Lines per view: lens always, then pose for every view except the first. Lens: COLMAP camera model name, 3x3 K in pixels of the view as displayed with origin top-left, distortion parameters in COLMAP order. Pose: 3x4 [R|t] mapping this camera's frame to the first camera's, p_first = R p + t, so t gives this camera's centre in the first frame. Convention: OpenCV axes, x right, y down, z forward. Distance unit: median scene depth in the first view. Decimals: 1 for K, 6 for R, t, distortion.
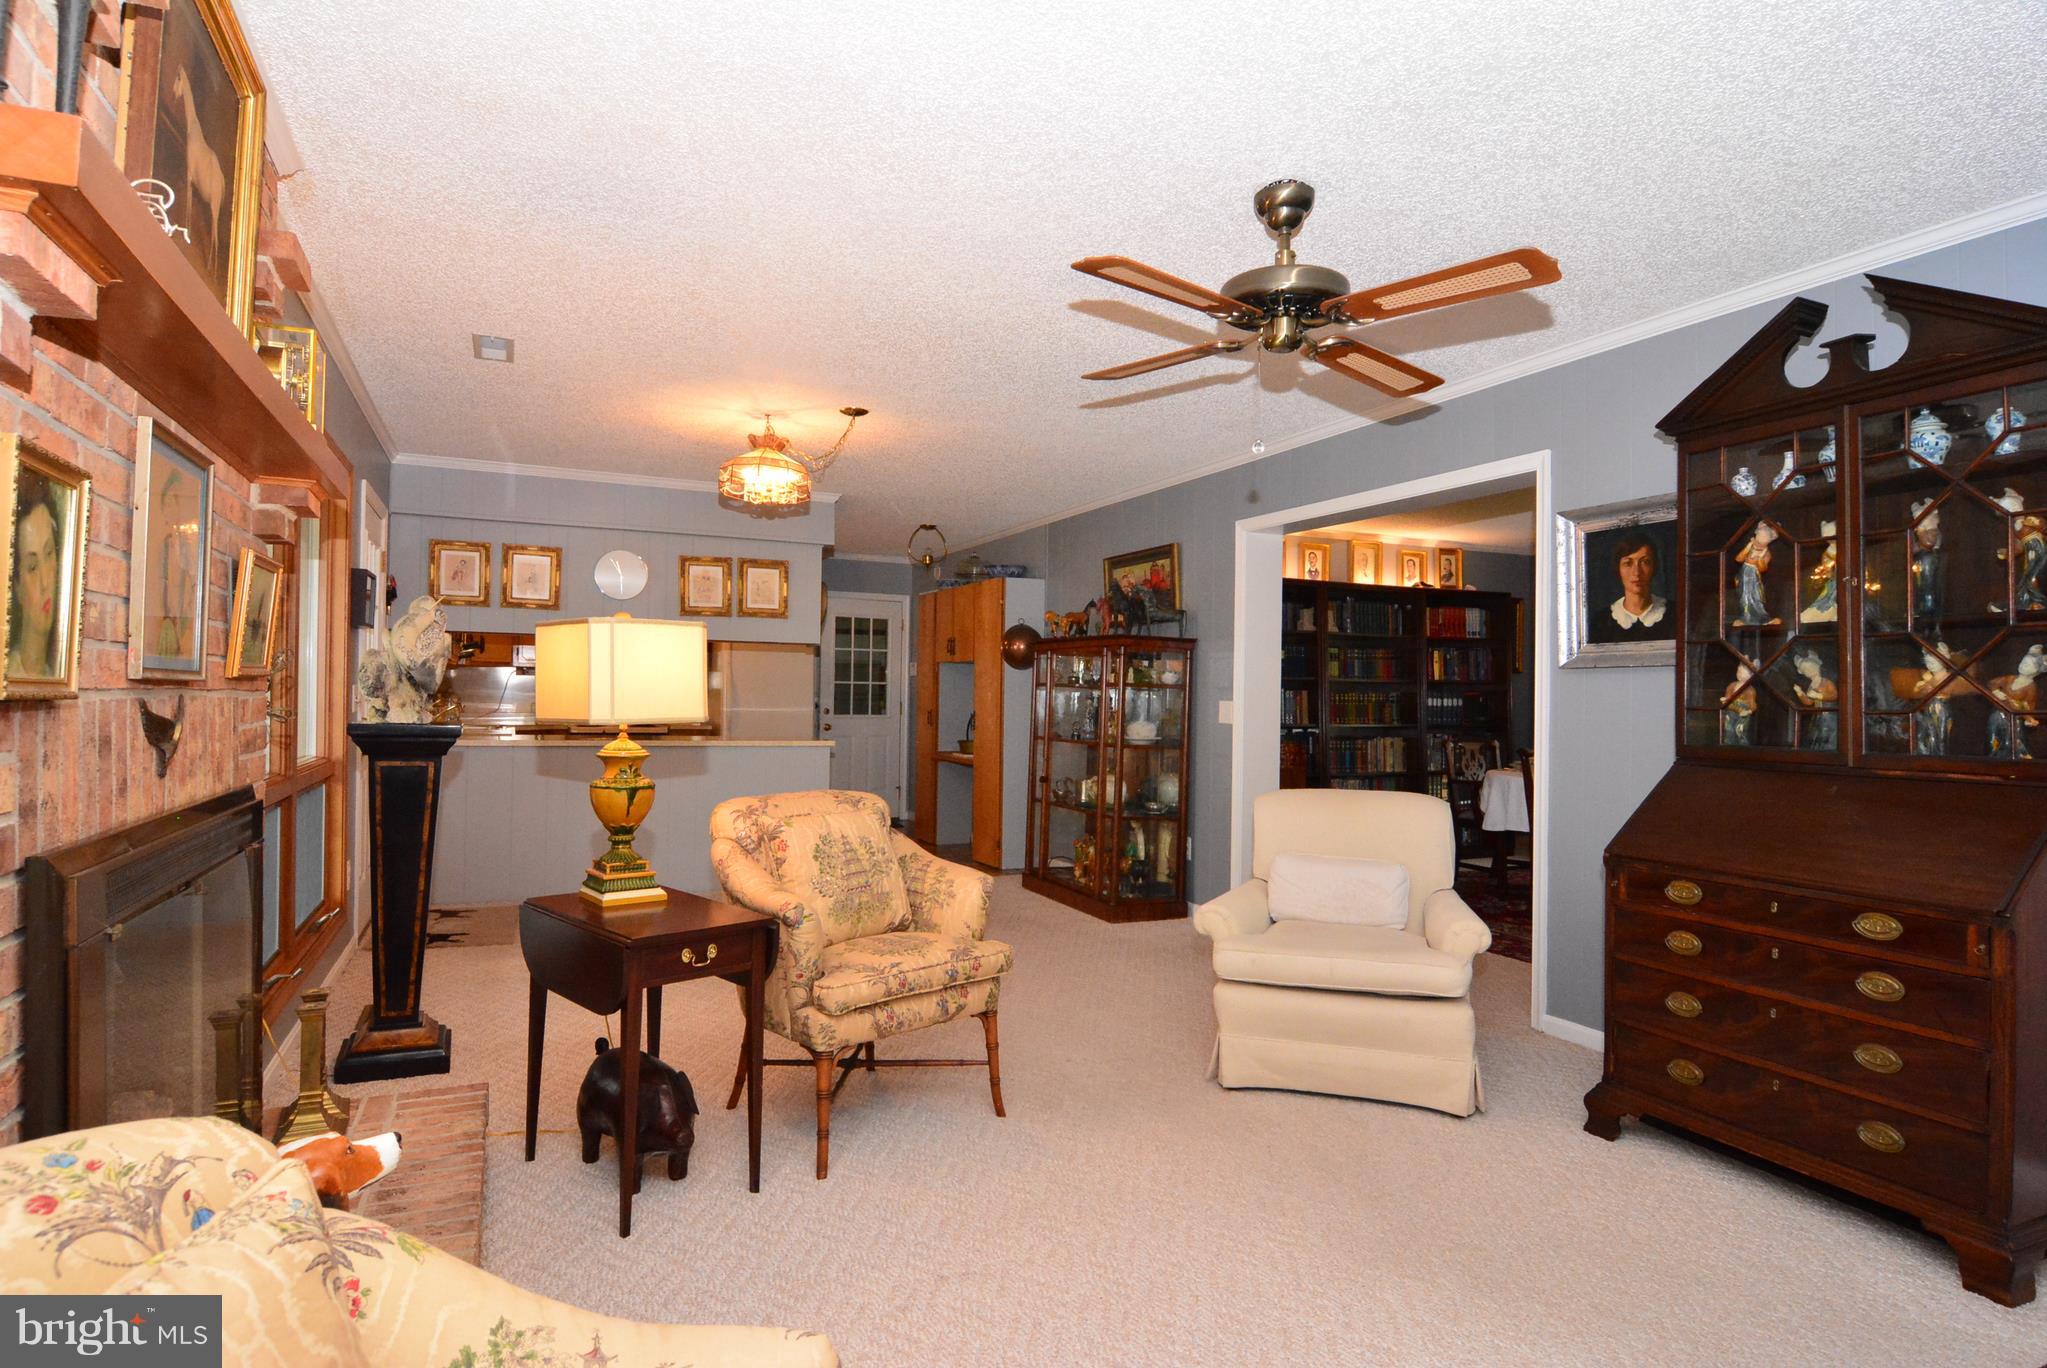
lens RADIAL K [[1103.0, 0, 1017.7], [0, 1103.0, 684.1], [0, 0, 1]] dist [-0.006994, -0.011002]
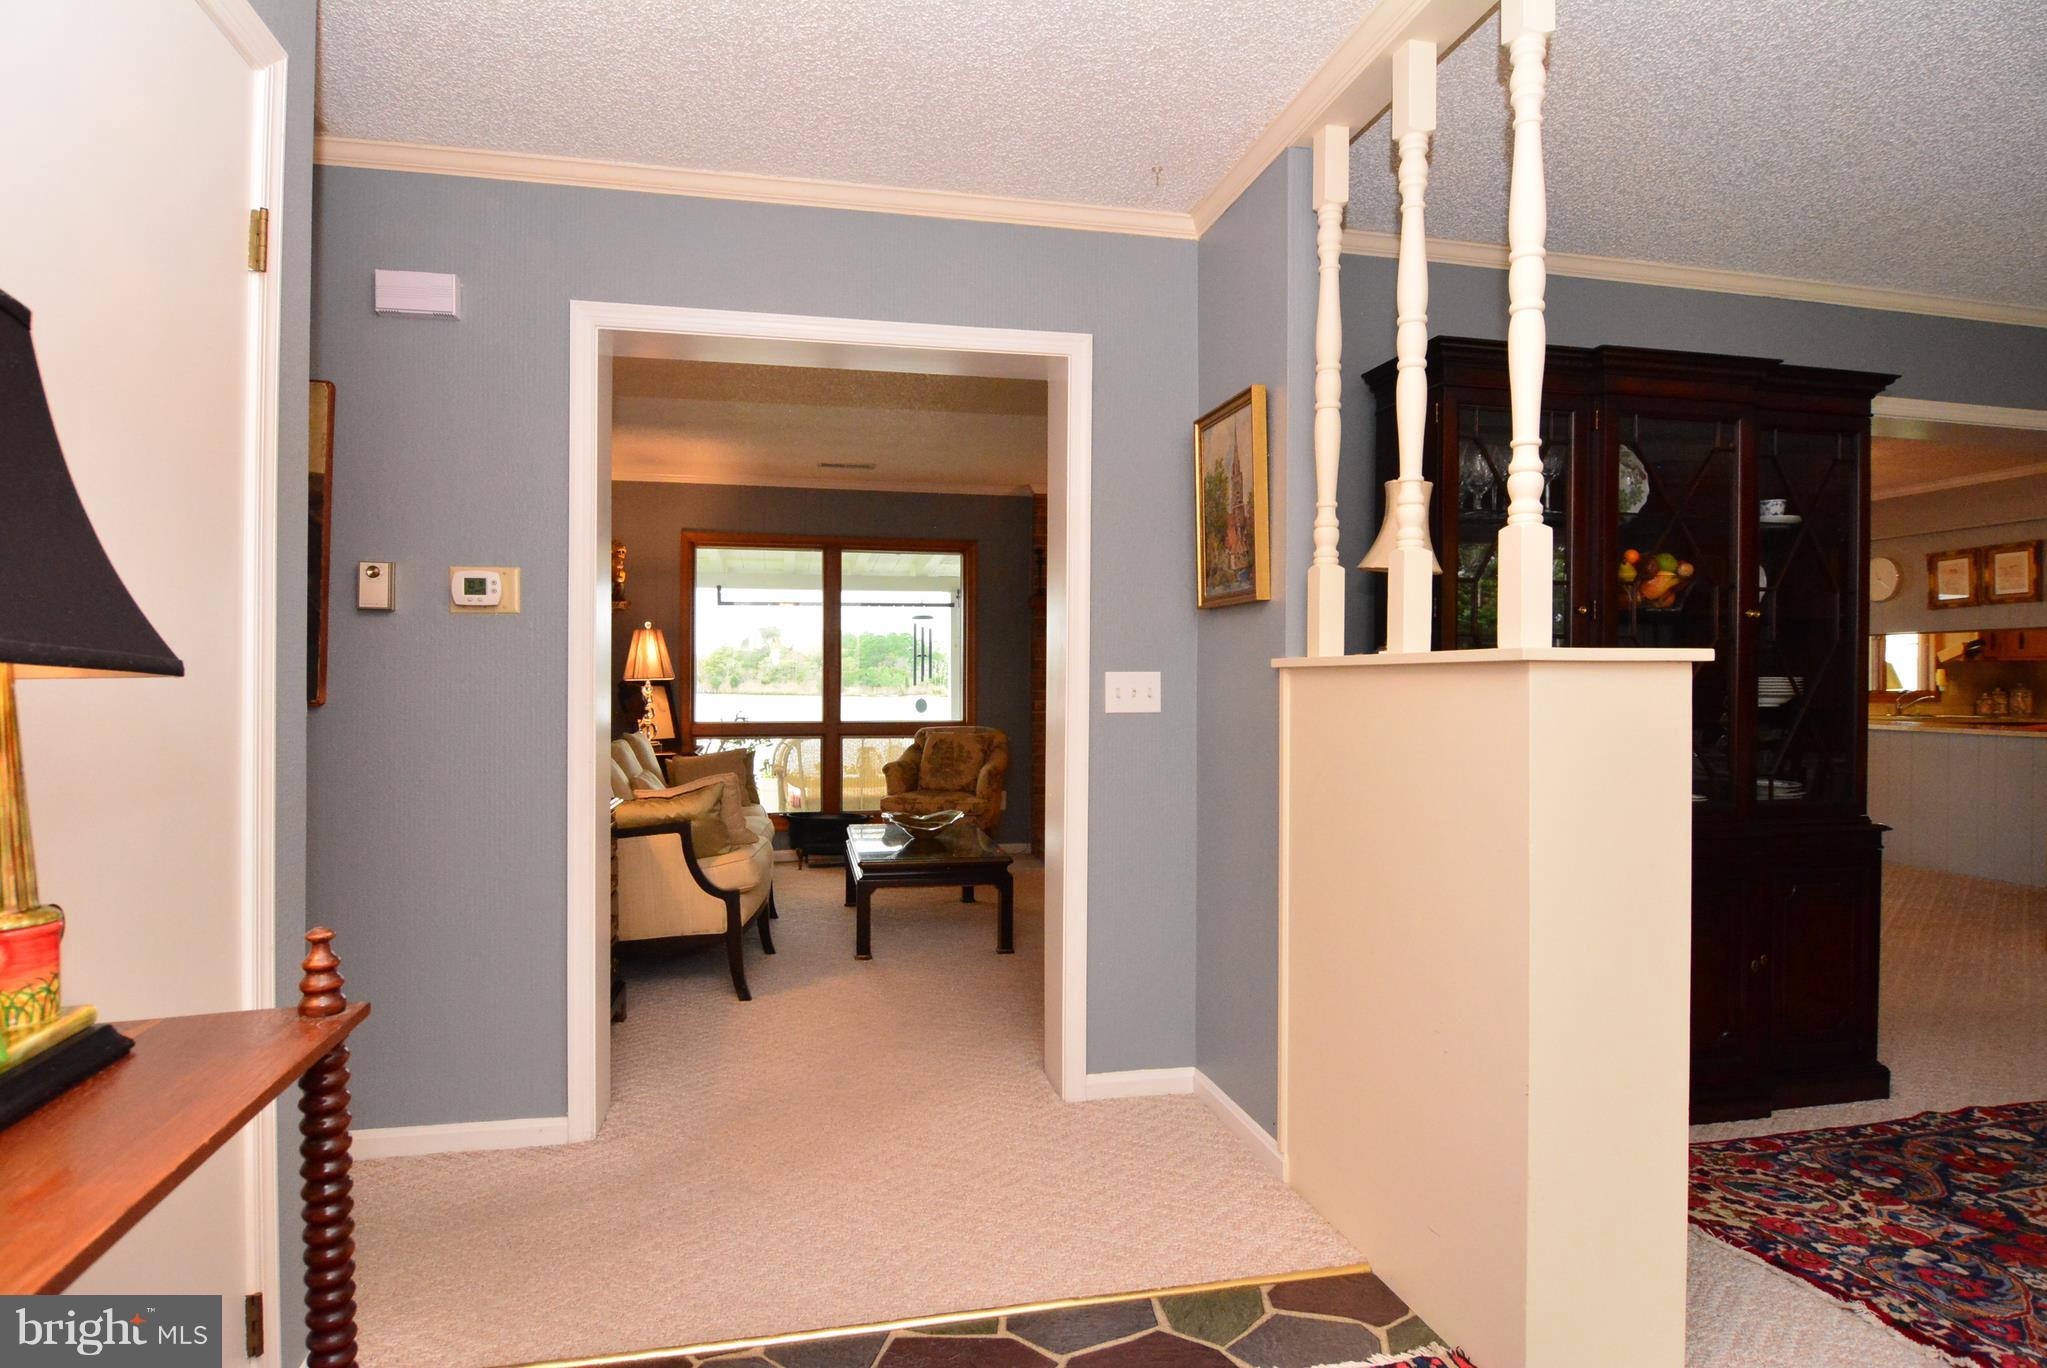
lens RADIAL K [[1103.0, 0, 1017.7], [0, 1103.0, 684.1], [0, 0, 1]] dist [-0.006994, -0.011002]
pose [[-0.212143, -0.014476, -0.977131, 0.912870], [0.003520, 0.999872, -0.015577, 0.022942], [0.977232, -0.006744, -0.212065, 0.361576]]
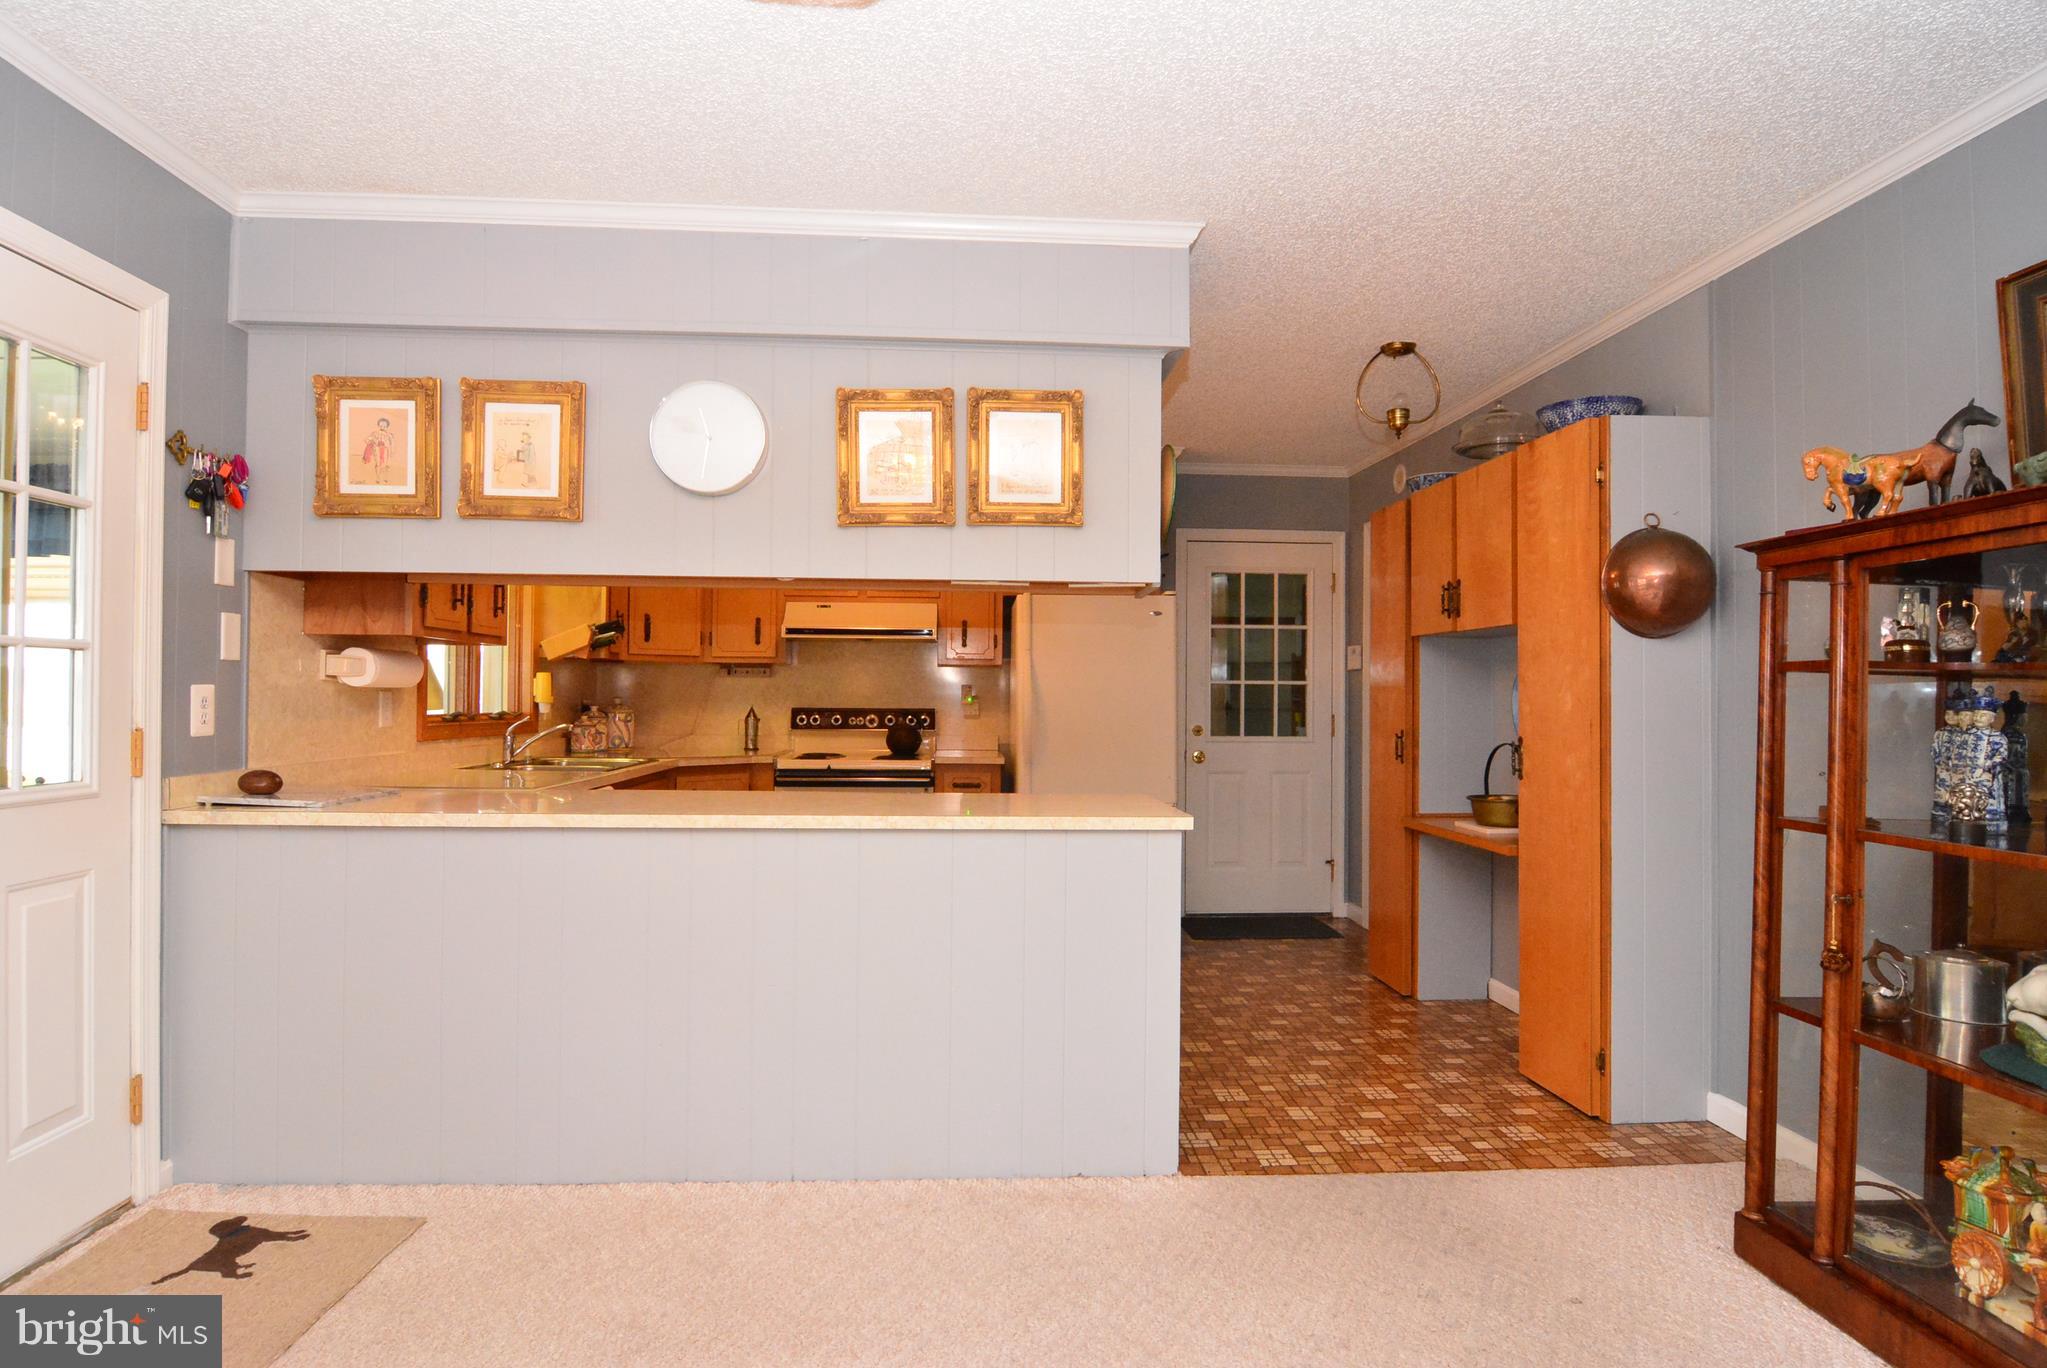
lens RADIAL K [[1103.0, 0, 1017.7], [0, 1103.0, 684.1], [0, 0, 1]] dist [-0.006994, -0.011002]
pose [[0.934815, -0.013888, -0.354864, -0.084019], [0.010856, 0.999886, -0.010534, 0.006739], [0.354970, 0.005995, 0.934859, 0.614194]]
